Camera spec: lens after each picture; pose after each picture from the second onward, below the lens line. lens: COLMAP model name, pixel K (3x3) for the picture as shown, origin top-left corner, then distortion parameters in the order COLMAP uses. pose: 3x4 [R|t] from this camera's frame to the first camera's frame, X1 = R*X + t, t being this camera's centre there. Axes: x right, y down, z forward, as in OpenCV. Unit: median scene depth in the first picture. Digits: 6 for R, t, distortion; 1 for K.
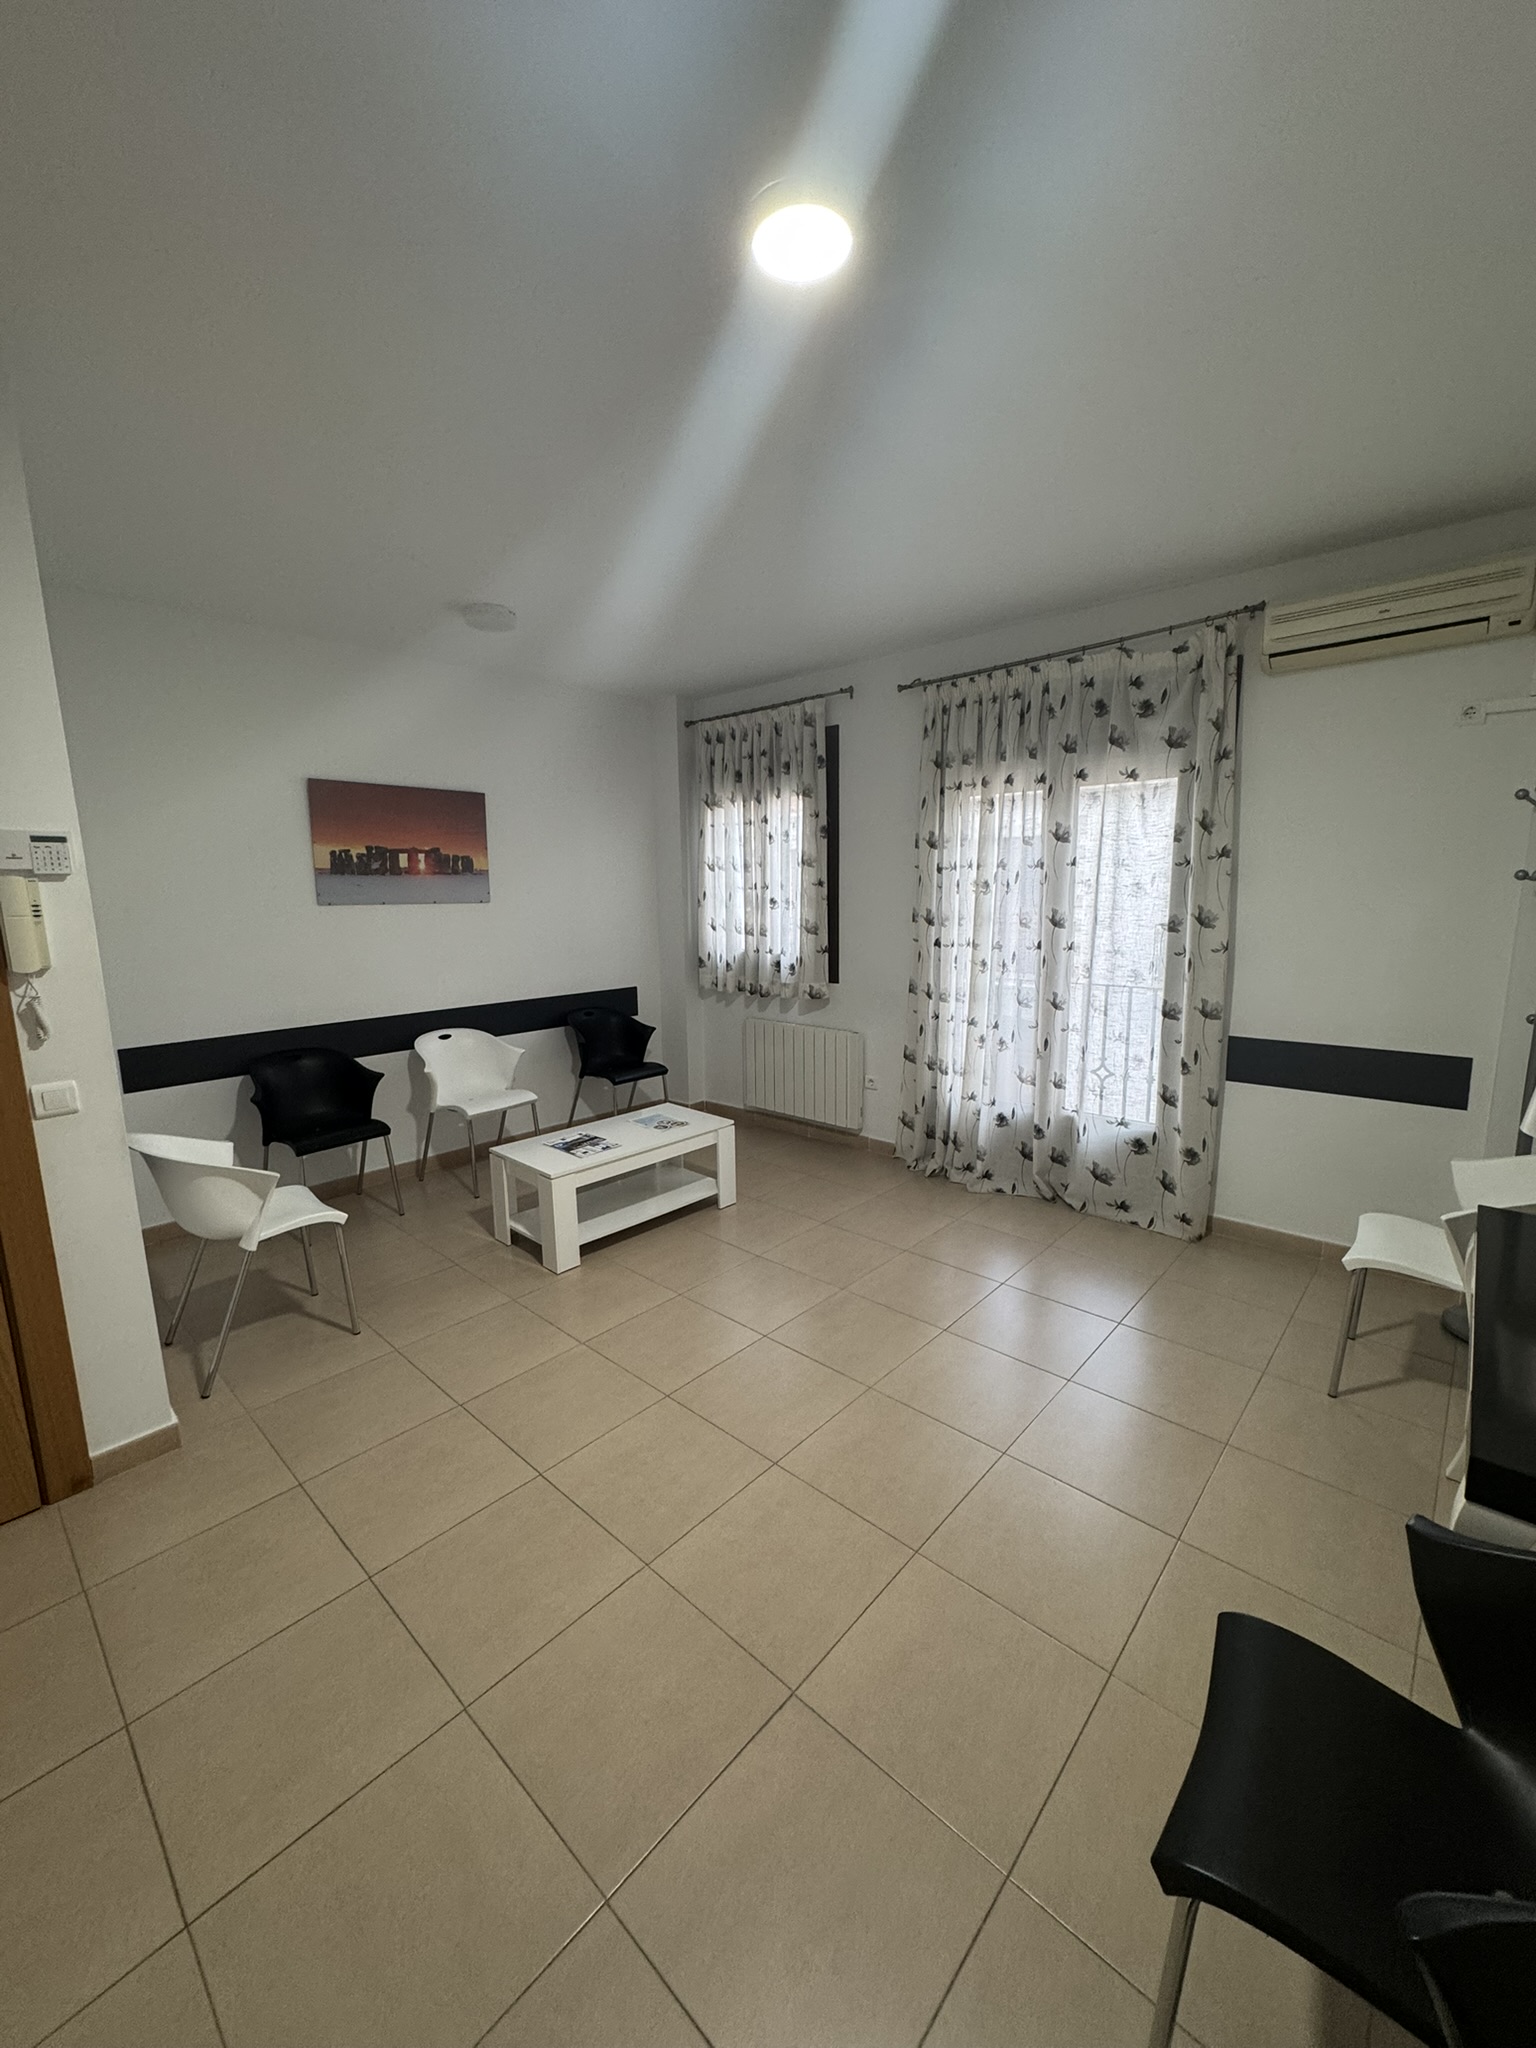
lens RADIAL K [[813.6, 0, 766.7], [0, 813.6, 1023.9], [0, 0, 1]] dist [-0.000983, 0.000470]
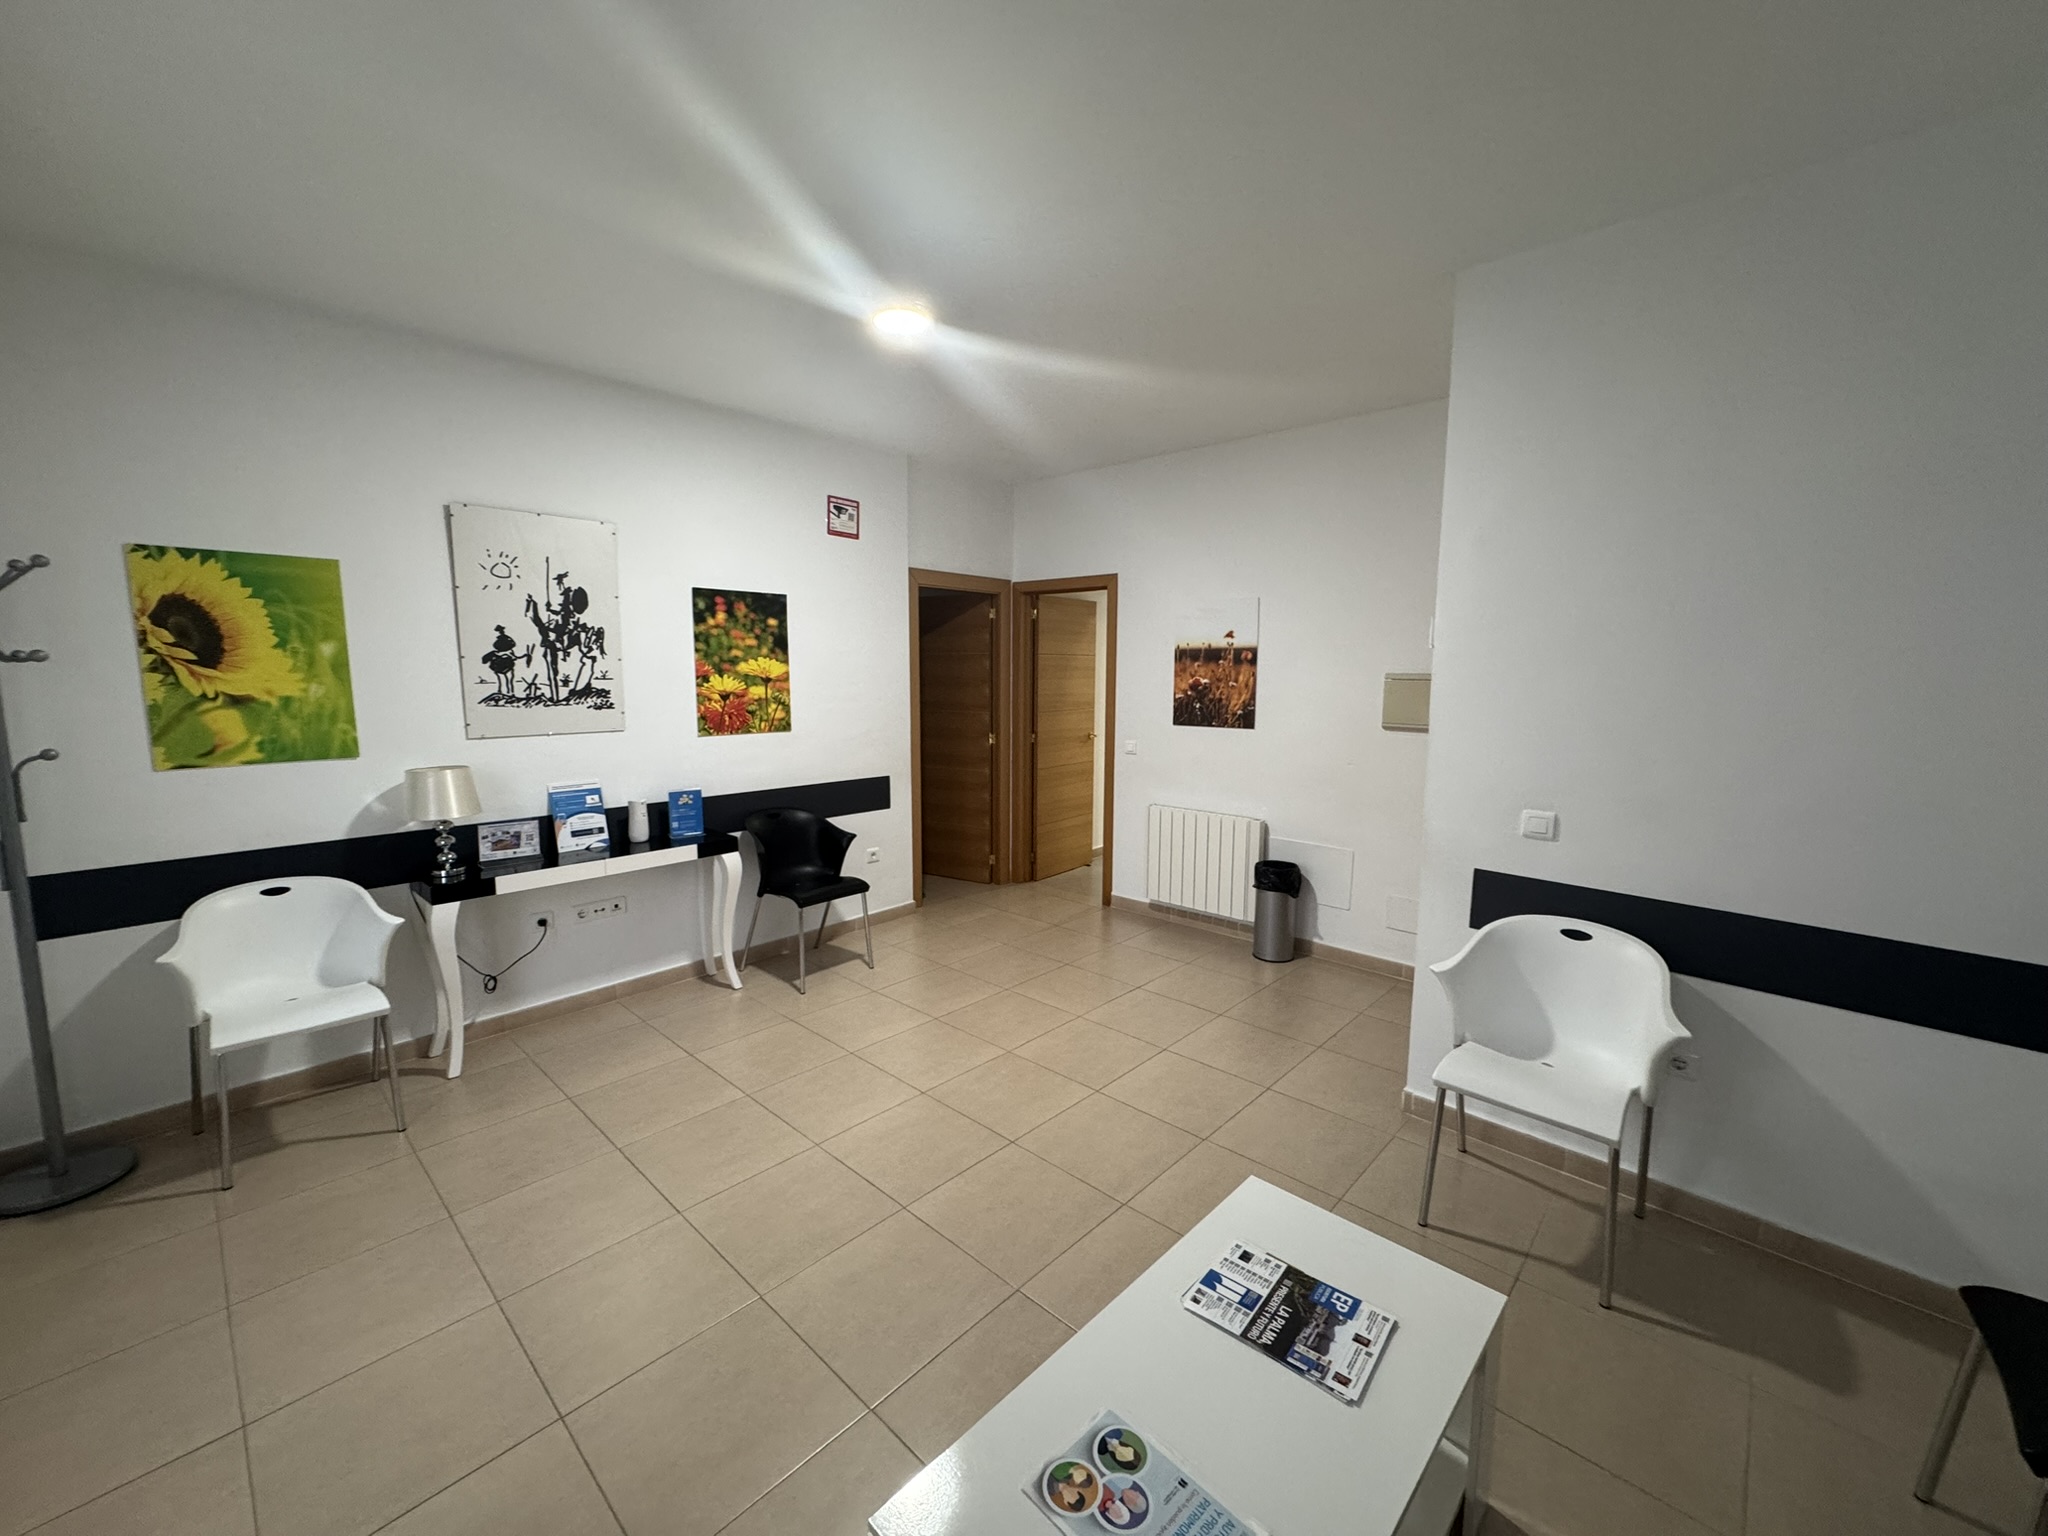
lens RADIAL K [[813.6, 0, 1023.5], [0, 813.6, 772.4], [0, 0, 1]] dist [-0.000983, 0.000470]
pose [[-0.999878, 0.006603, 0.014127, -0.097547], [0.010424, 0.956811, 0.290523, -0.193774], [-0.011599, 0.290635, -0.956764, 1.186816]]
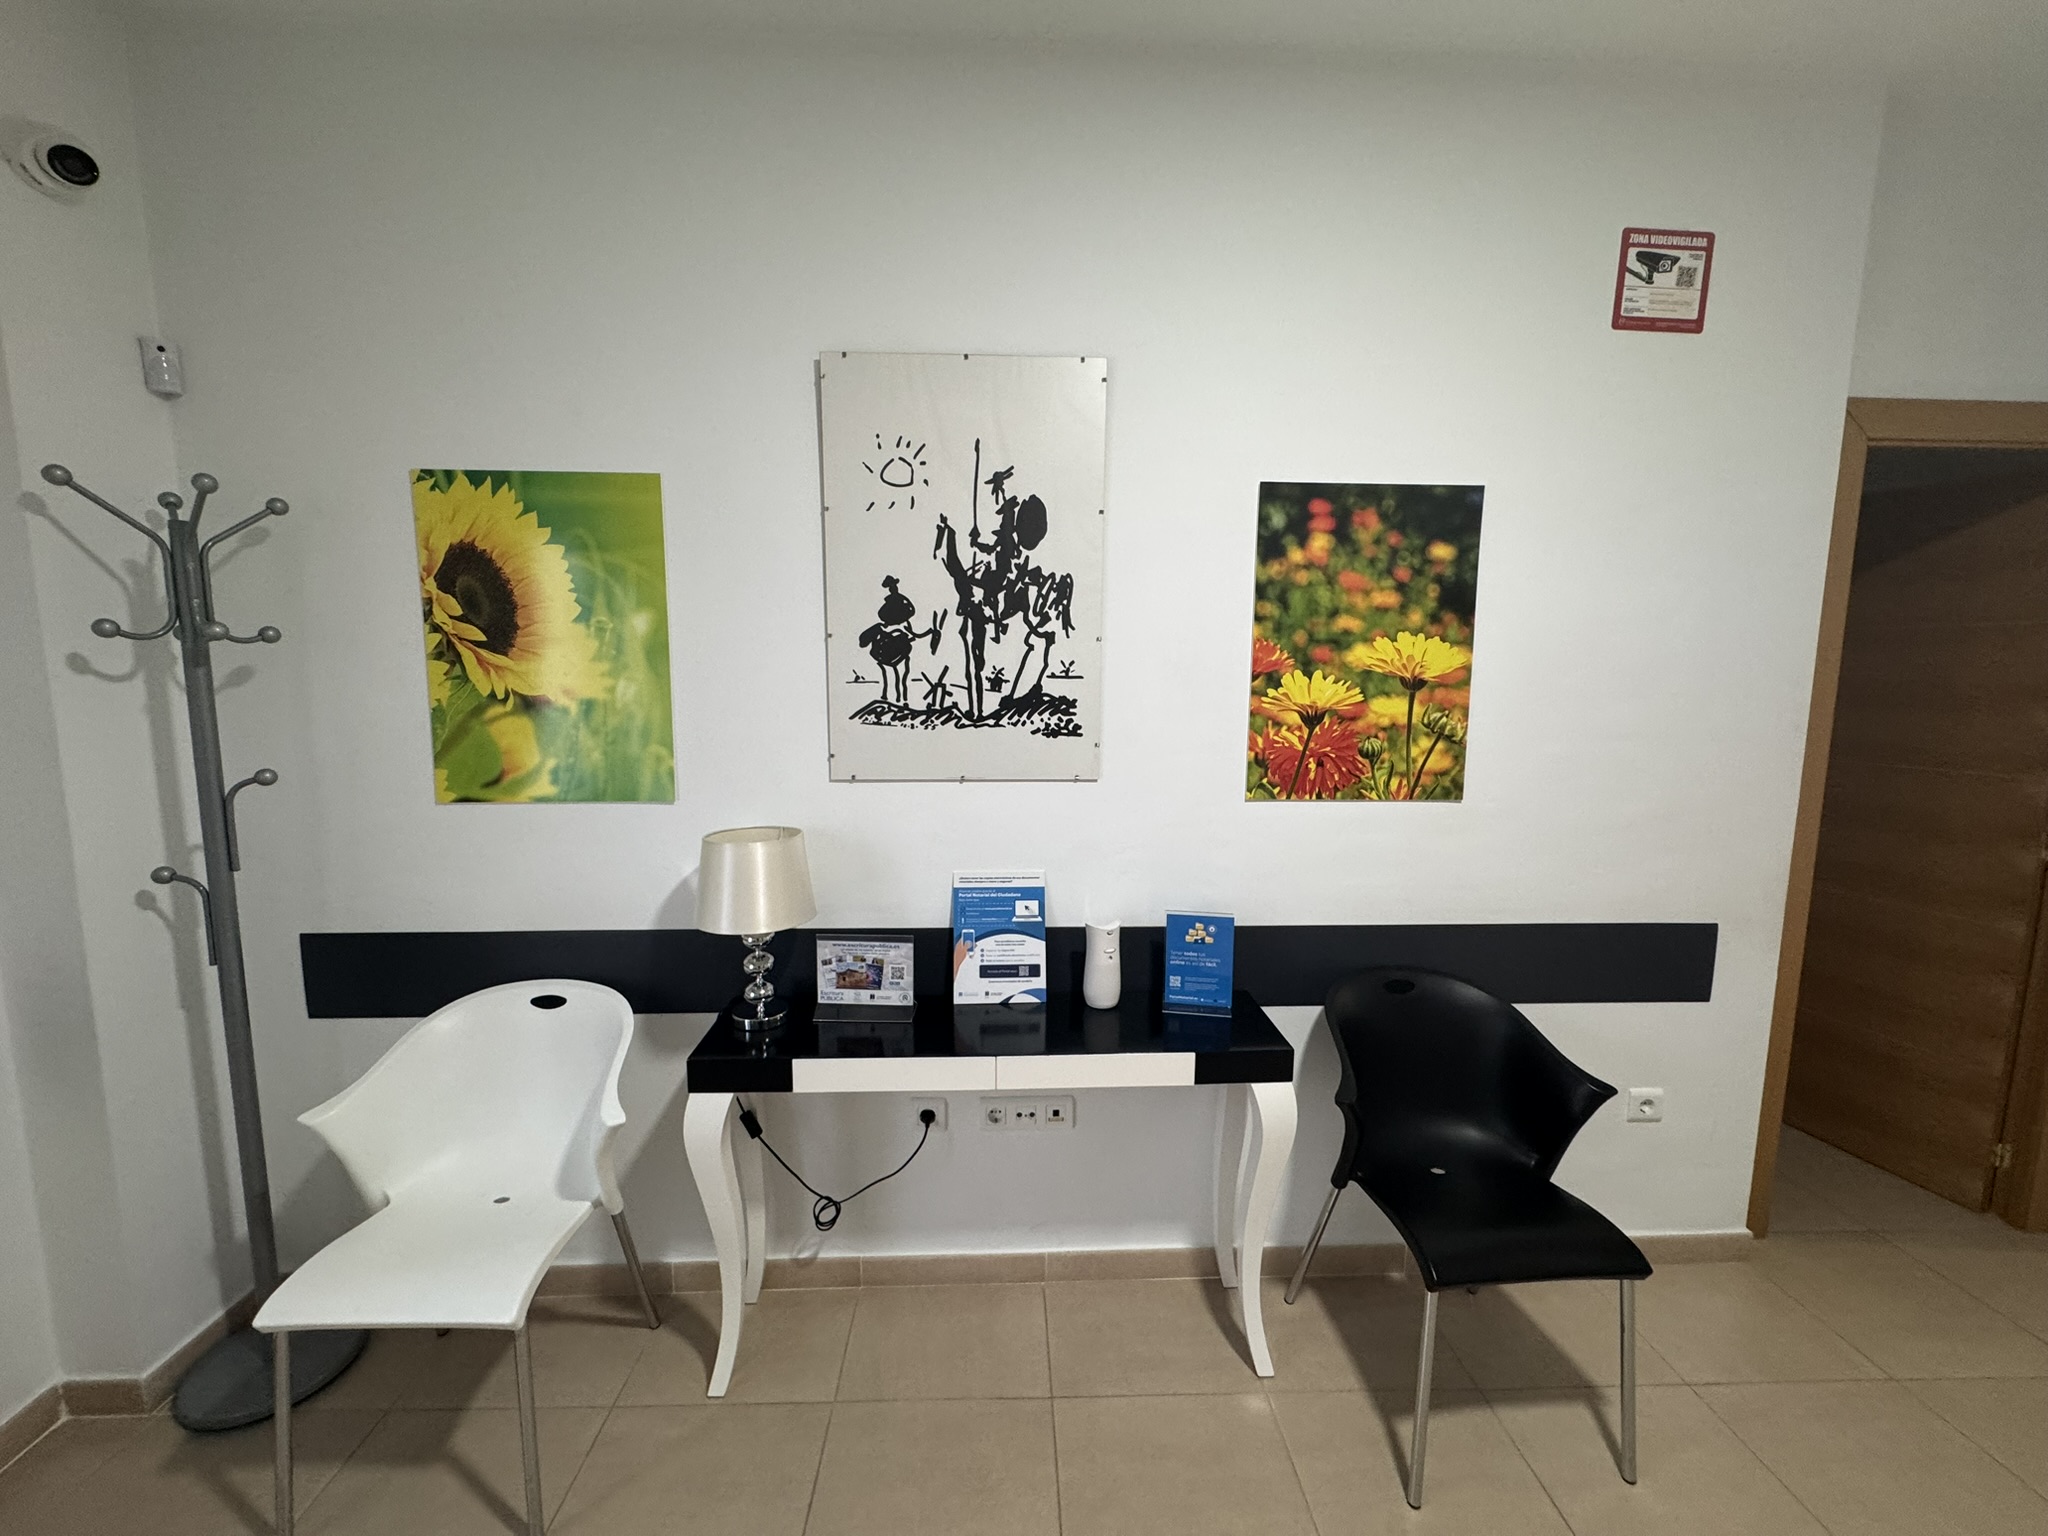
lens RADIAL K [[826.5, 0, 1024.0], [0, 826.5, 768.0], [0, 0, 1]] dist [-0.000274, 0.000034]
pose [[-0.693013, -0.080403, 0.716428, 0.060720], [0.123050, 0.965987, 0.227439, -0.094196], [-0.710346, 0.245775, -0.659547, 0.630275]]
